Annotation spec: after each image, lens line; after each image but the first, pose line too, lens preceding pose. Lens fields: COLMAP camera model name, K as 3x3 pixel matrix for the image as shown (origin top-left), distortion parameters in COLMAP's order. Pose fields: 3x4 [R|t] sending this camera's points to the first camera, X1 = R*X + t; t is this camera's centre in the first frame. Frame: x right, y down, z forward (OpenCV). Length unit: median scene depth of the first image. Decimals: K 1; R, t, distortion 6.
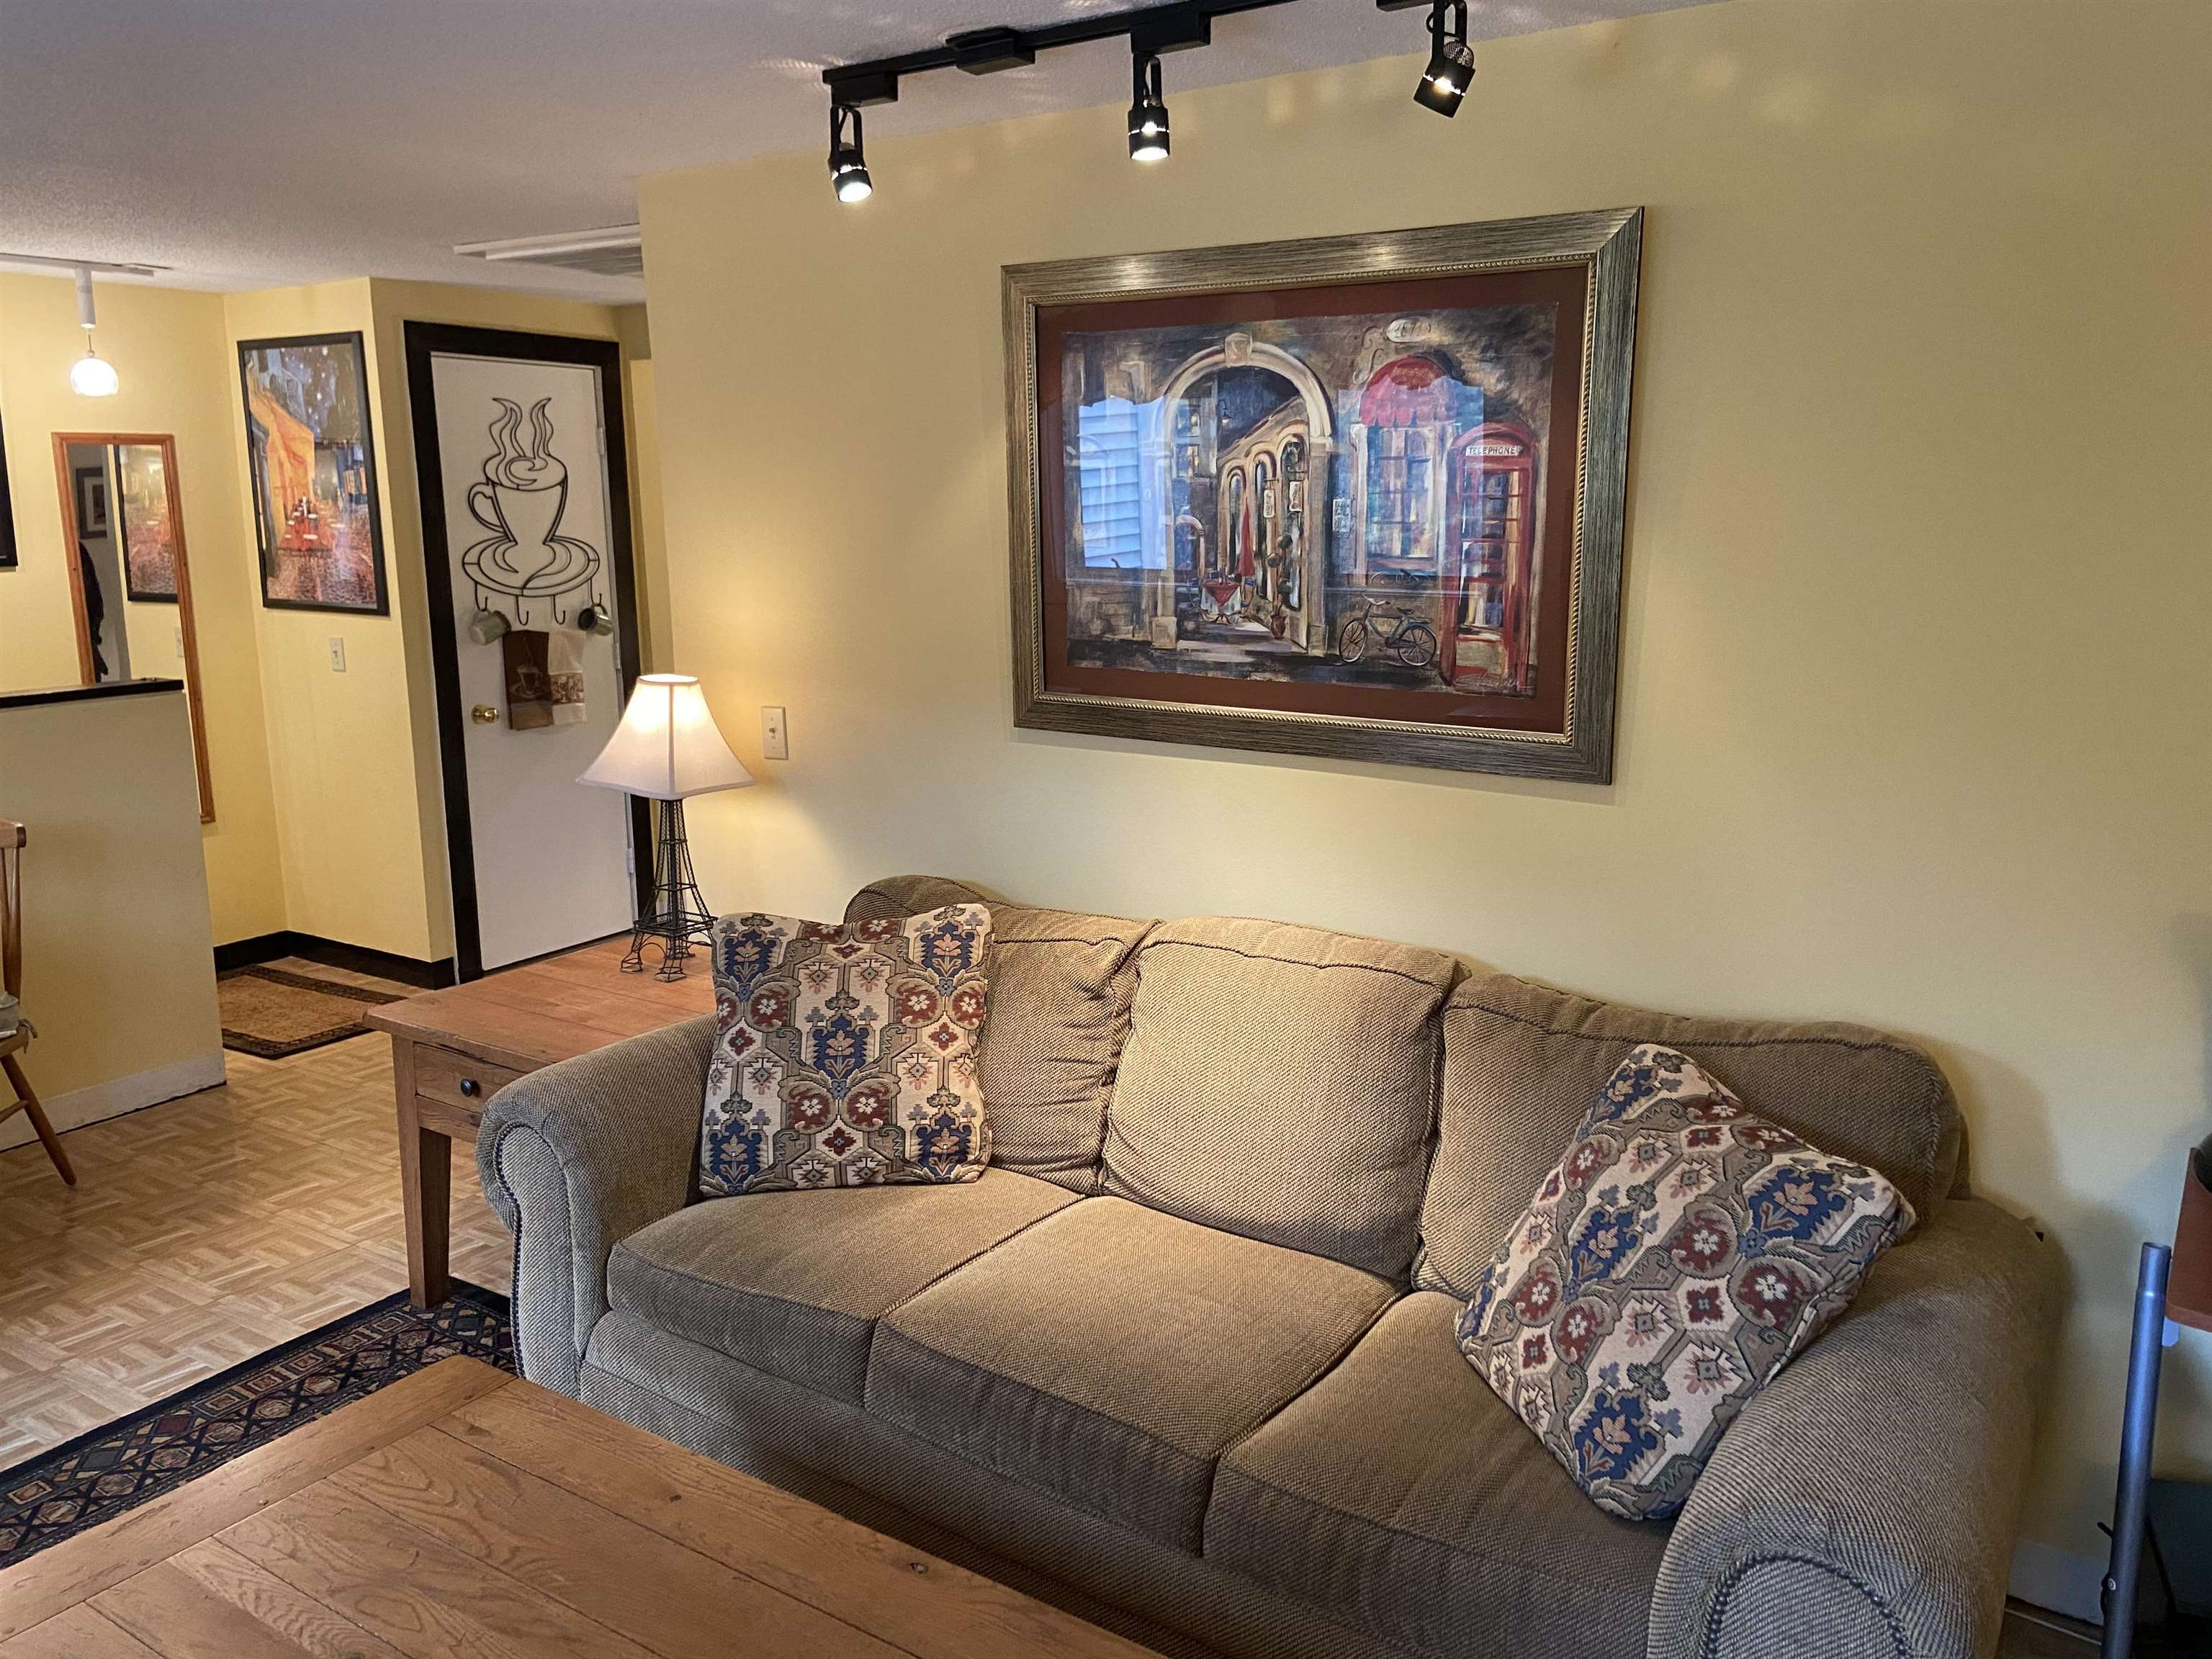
lens RADIAL K [[1675.7, 0, 1111.0], [0, 1675.7, 788.9], [0, 0, 1]] dist [0.136794, -0.162272]
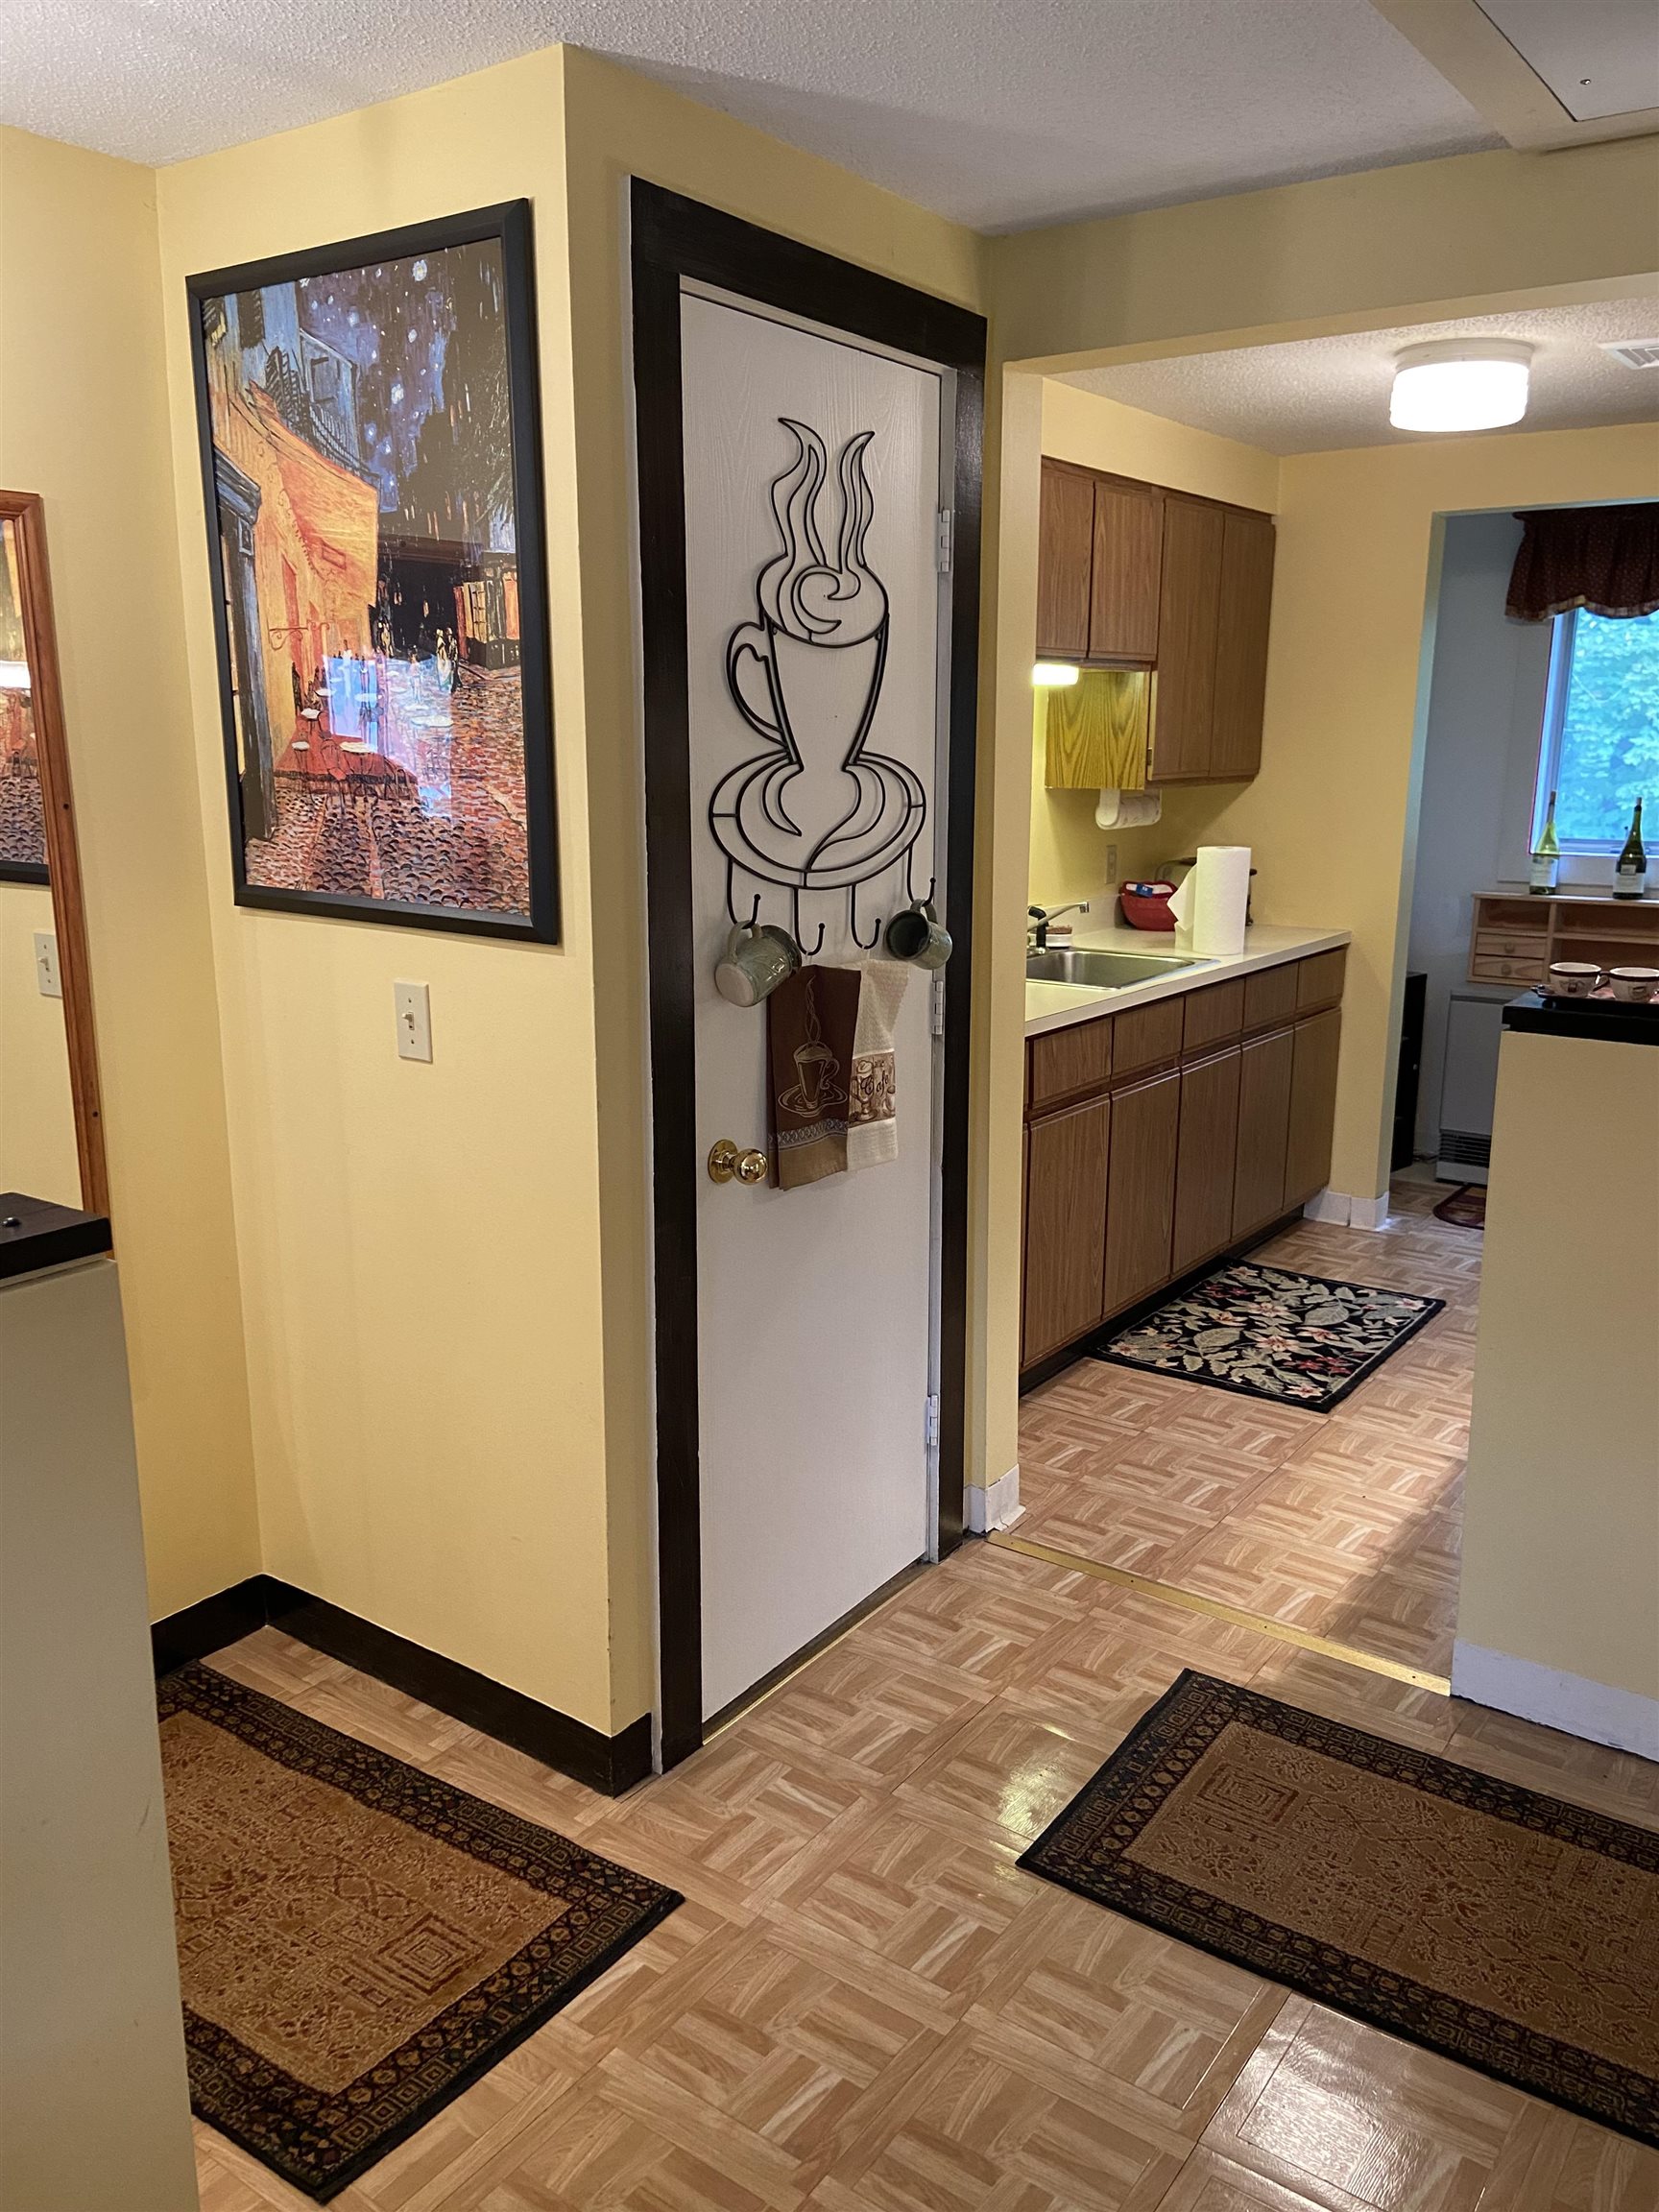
lens RADIAL K [[1656.3, 0, 843.6], [0, 1656.3, 1084.7], [0, 0, 1]] dist [0.120800, -0.155889]
pose [[0.999329, 0.020451, -0.030389, -0.328673], [-0.019198, 0.998976, 0.040963, -0.081958], [0.031196, -0.040353, 0.998698, 0.579063]]
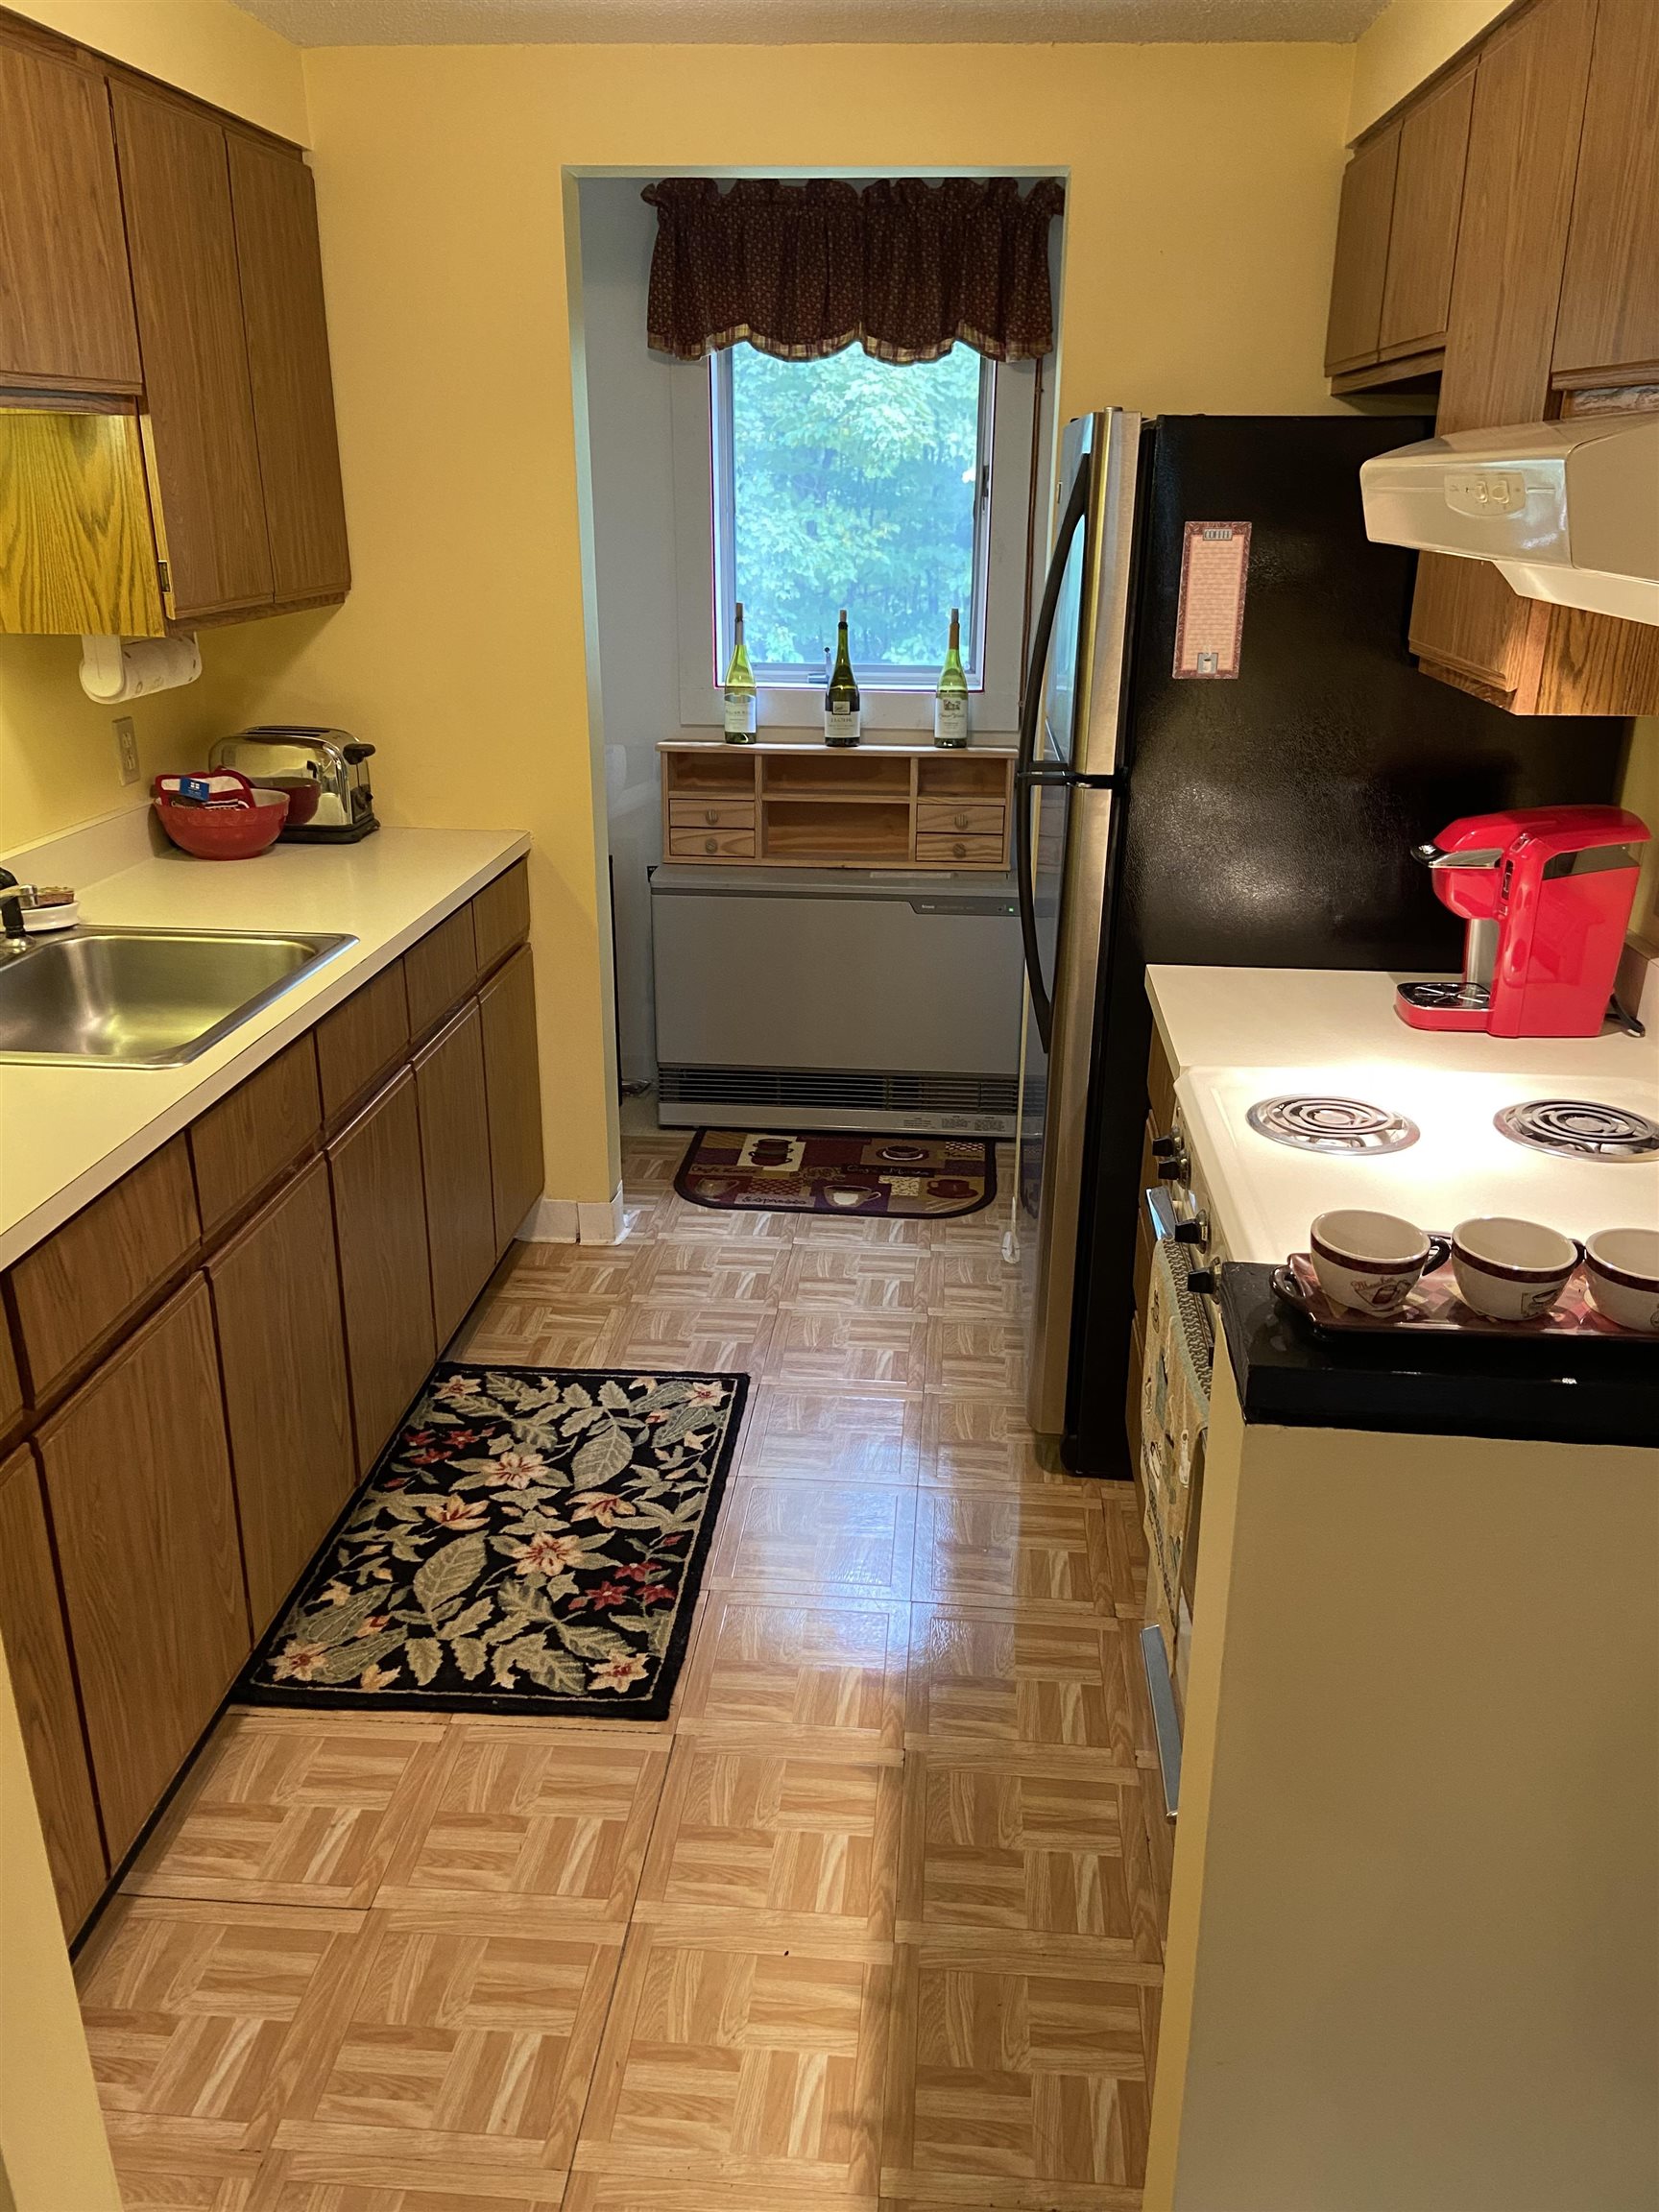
lens RADIAL K [[1656.3, 0, 843.6], [0, 1656.3, 1084.7], [0, 0, 1]] dist [0.120800, -0.155889]
pose [[0.871849, -0.151727, 0.465680, -0.298048], [0.068583, 0.979258, 0.190658, -0.126286], [-0.484949, -0.134287, 0.864171, 0.785591]]
